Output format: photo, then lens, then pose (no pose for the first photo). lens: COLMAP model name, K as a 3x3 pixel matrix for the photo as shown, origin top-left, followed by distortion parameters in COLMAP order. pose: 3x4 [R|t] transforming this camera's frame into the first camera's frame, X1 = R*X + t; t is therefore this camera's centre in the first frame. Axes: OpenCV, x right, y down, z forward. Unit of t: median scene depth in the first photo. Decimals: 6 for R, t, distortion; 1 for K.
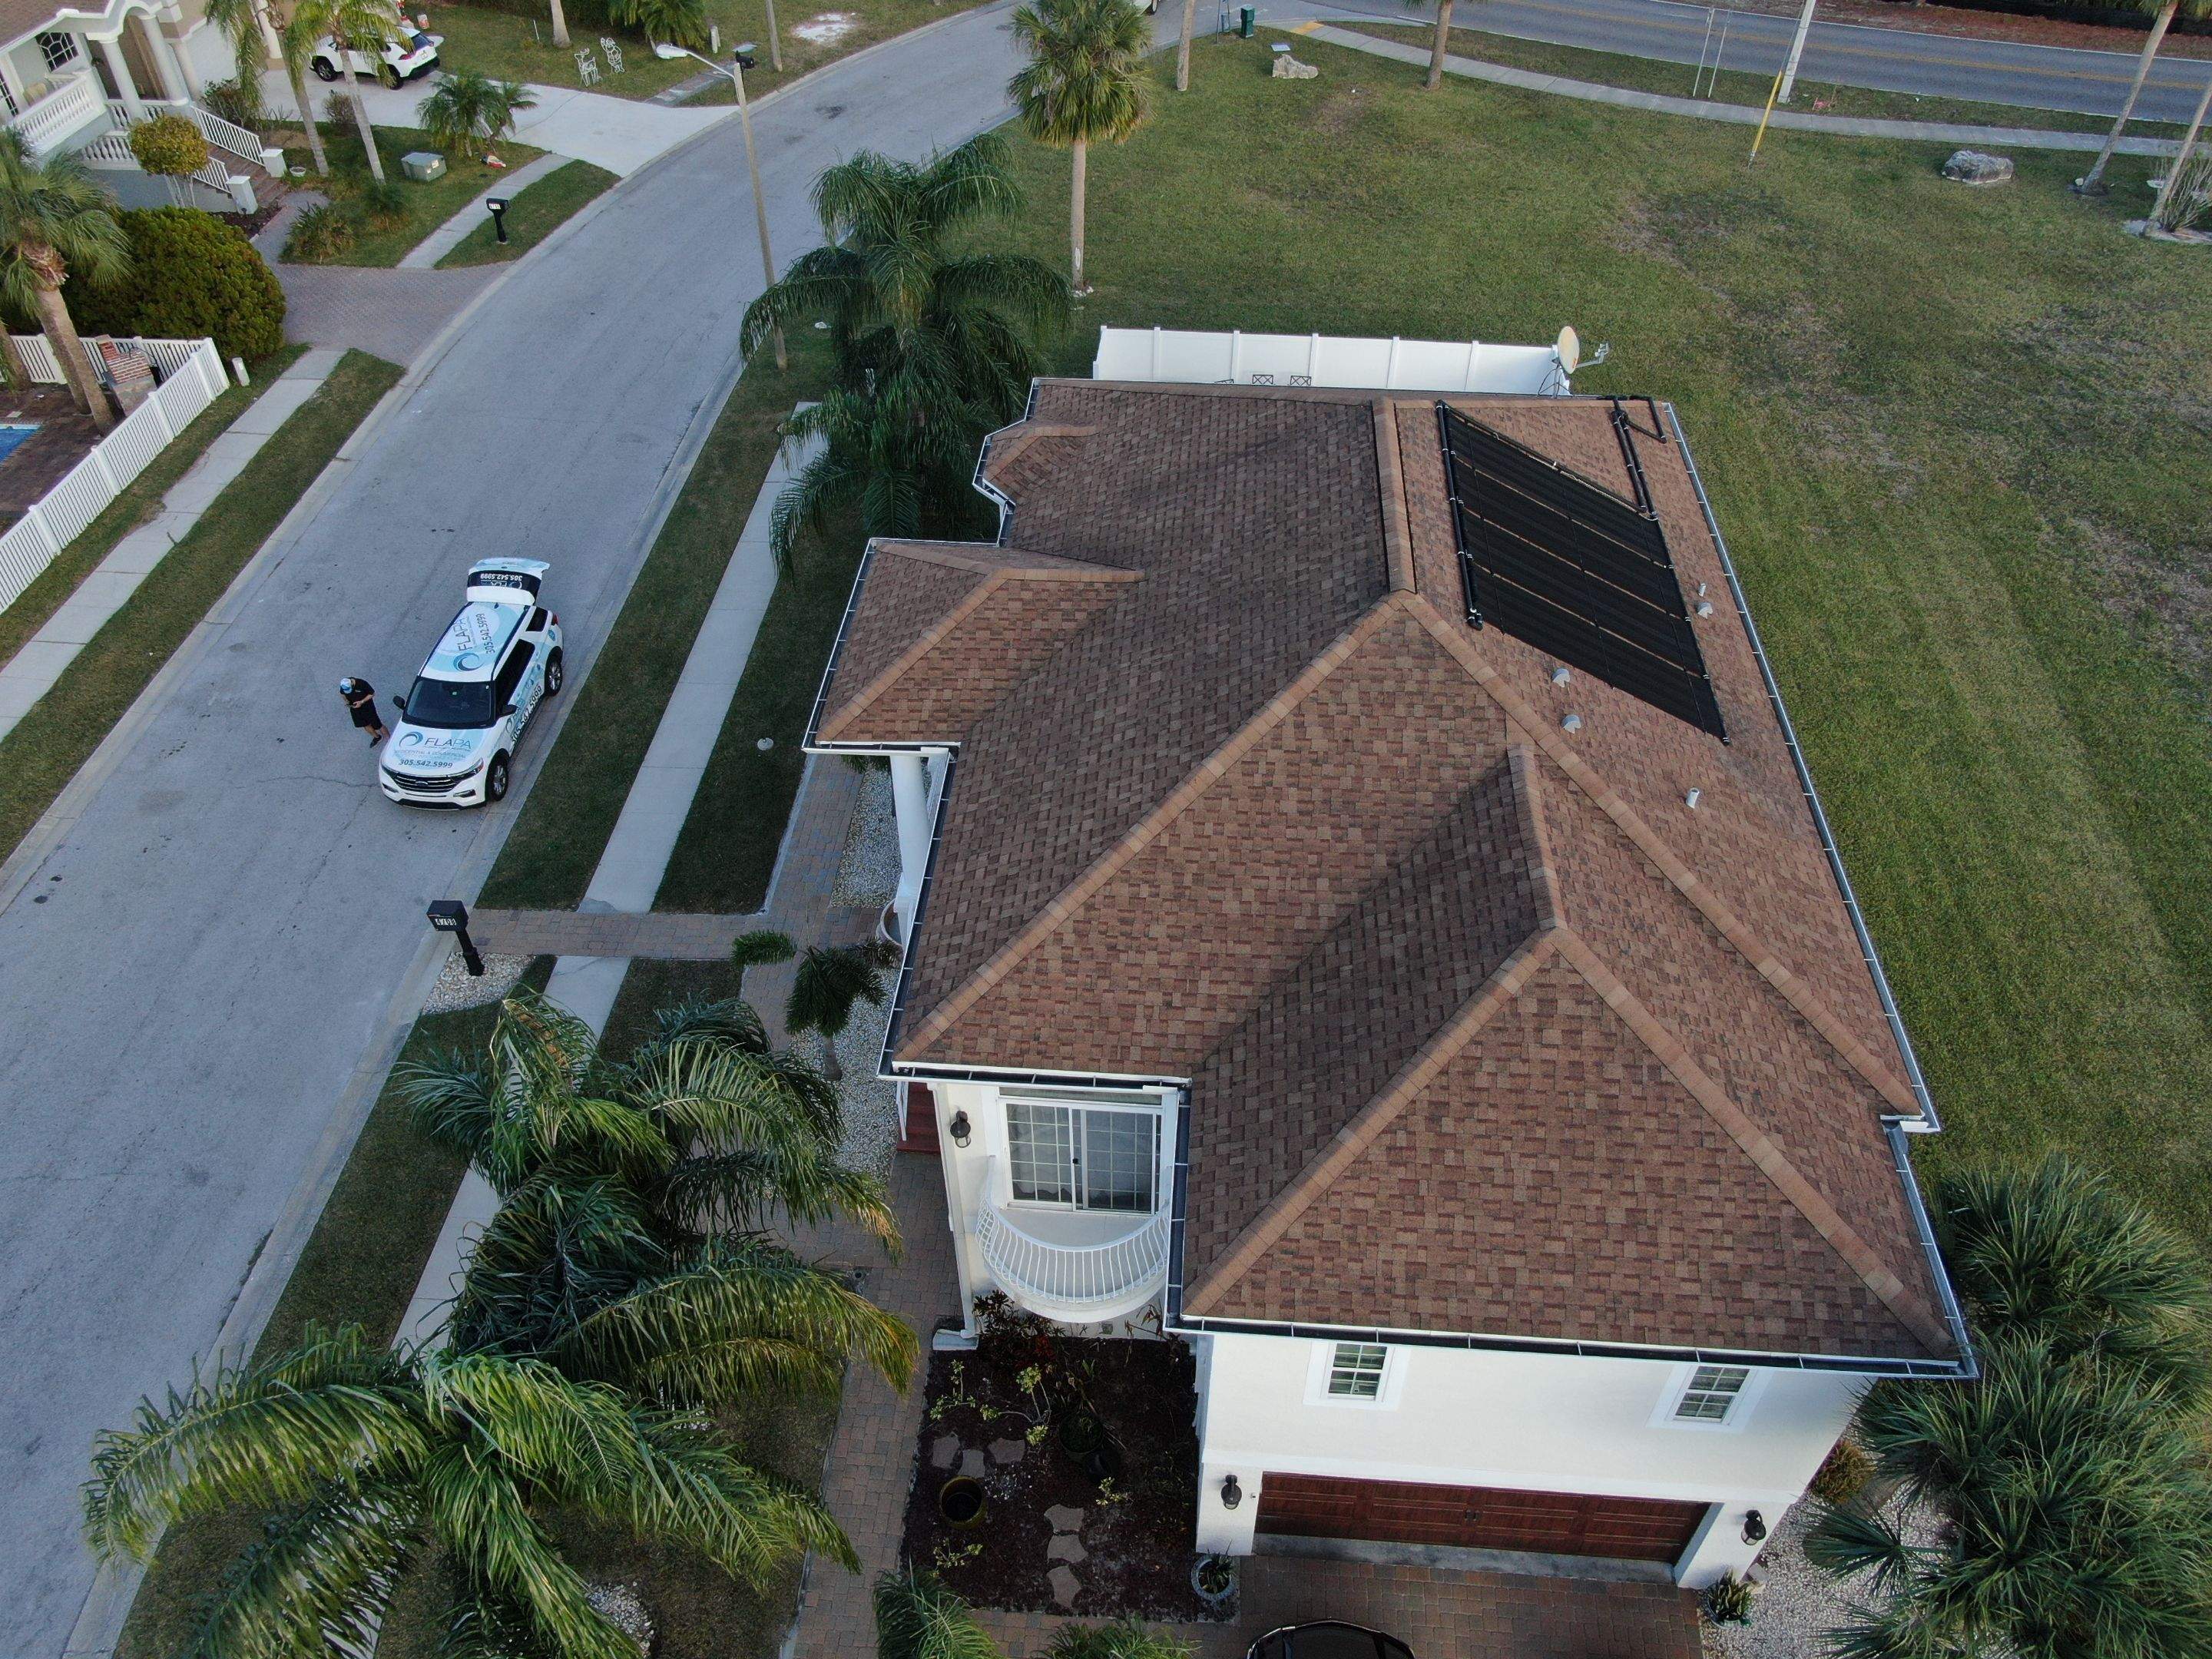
lens RADIAL K [[1624.1, 0, 1110.0], [0, 1624.1, 829.2], [0, 0, 1]] dist [-0.021079, 0.002431]
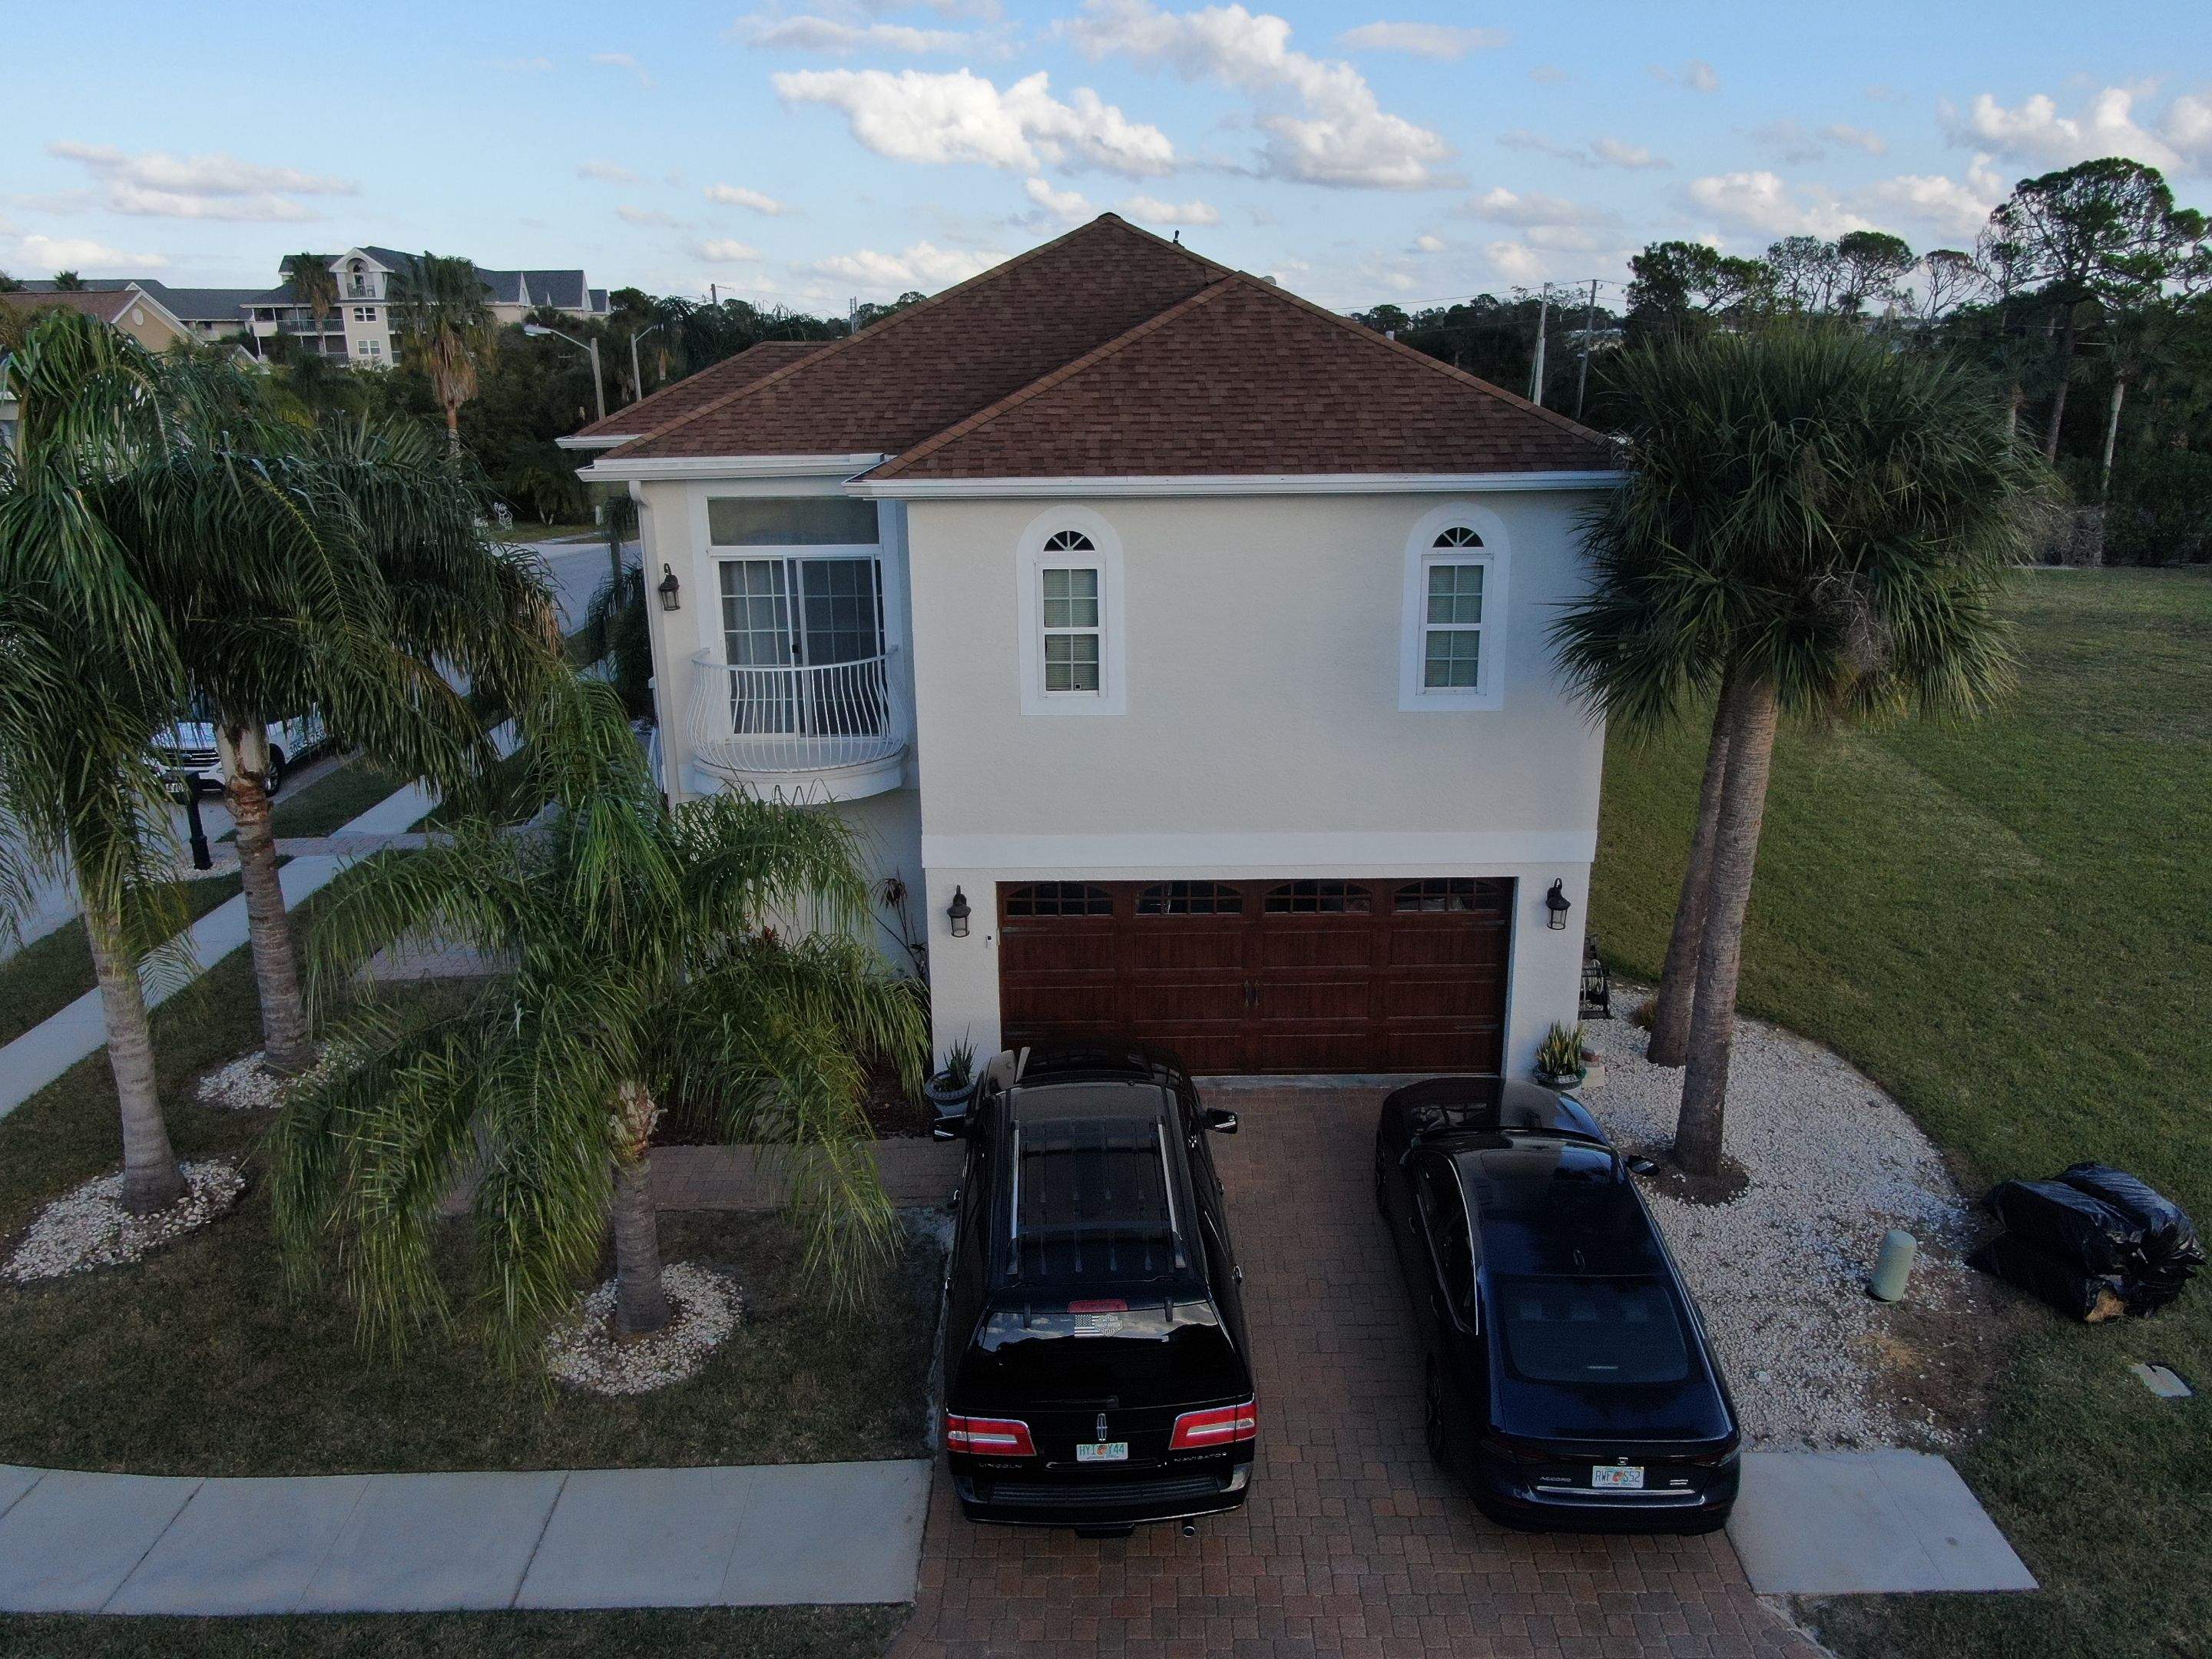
lens RADIAL K [[1611.8, 0, 1109.8], [0, 1611.8, 837.0], [0, 0, 1]] dist [-0.015594, 0.002813]
pose [[0.997095, -0.031349, 0.069417, 0.063019], [0.058363, 0.900059, -0.431843, 0.488553], [-0.048942, 0.434640, 0.899274, 0.135037]]
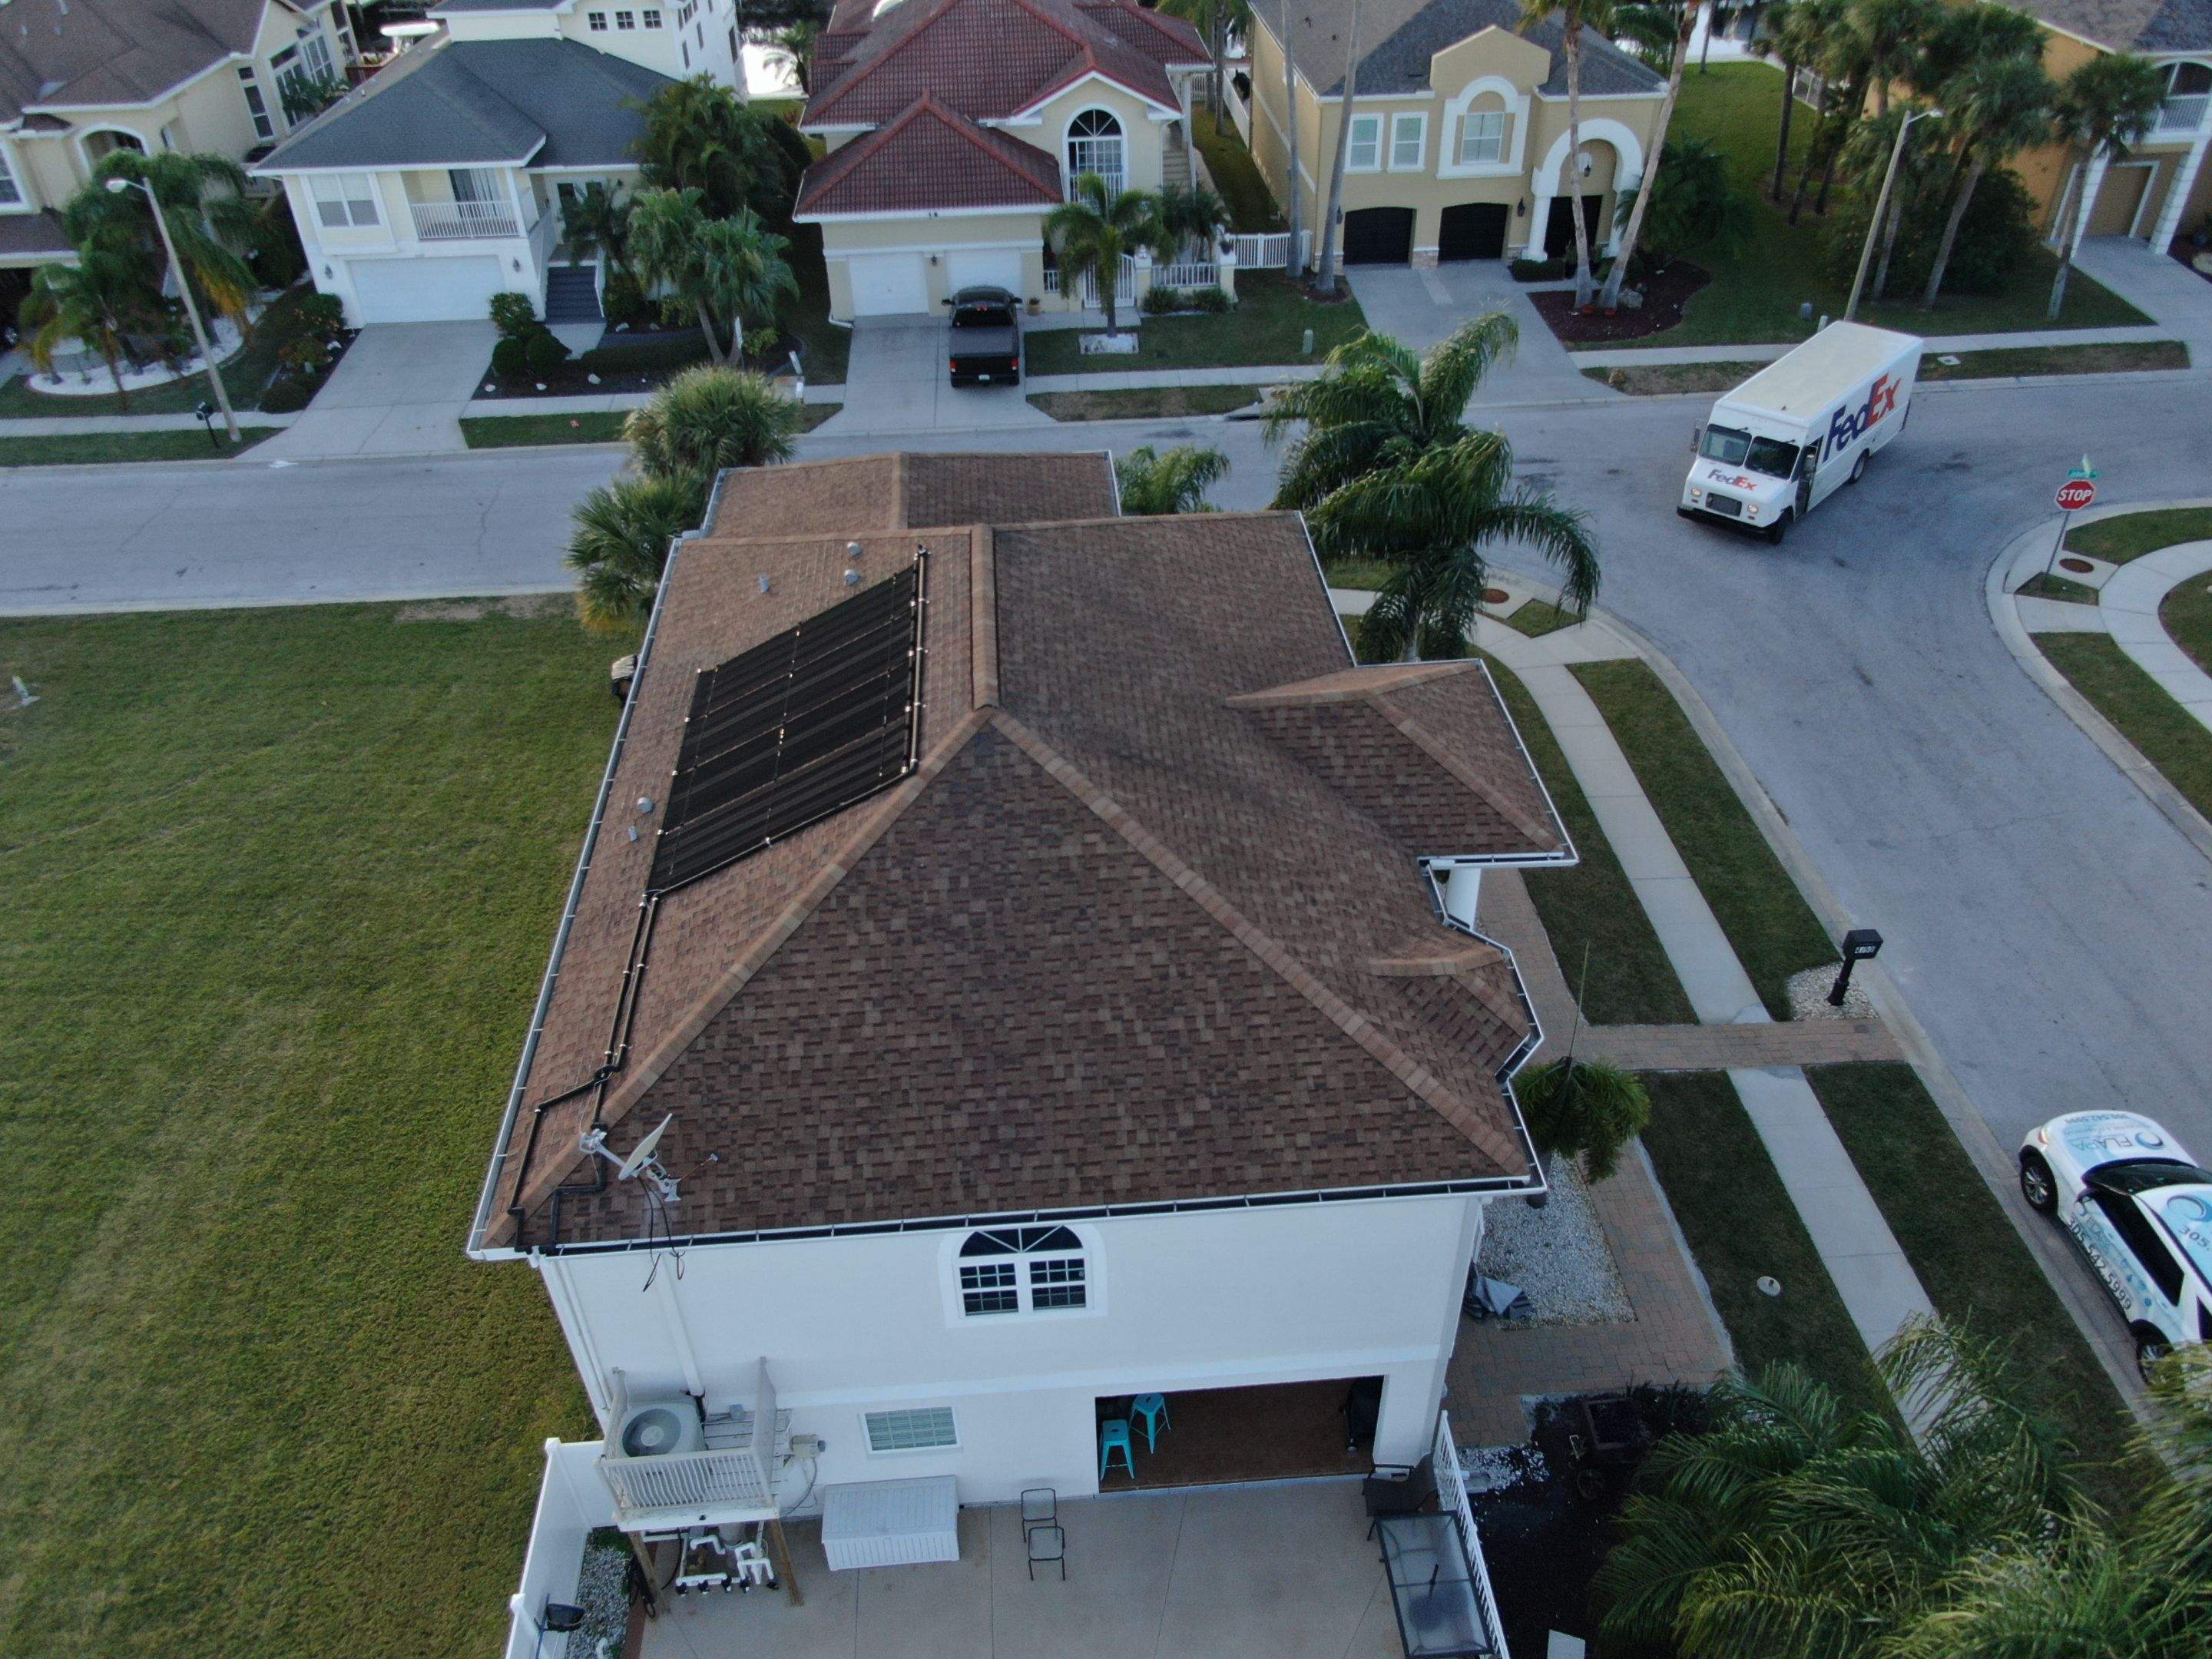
lens RADIAL K [[1611.8, 0, 1109.8], [0, 1611.8, 837.0], [0, 0, 1]] dist [-0.015594, 0.002813]
pose [[-0.989181, 0.105463, -0.101969, 0.159811], [-0.083948, 0.163084, 0.983034, -0.883328], [0.120303, 0.980959, -0.152466, 0.974045]]
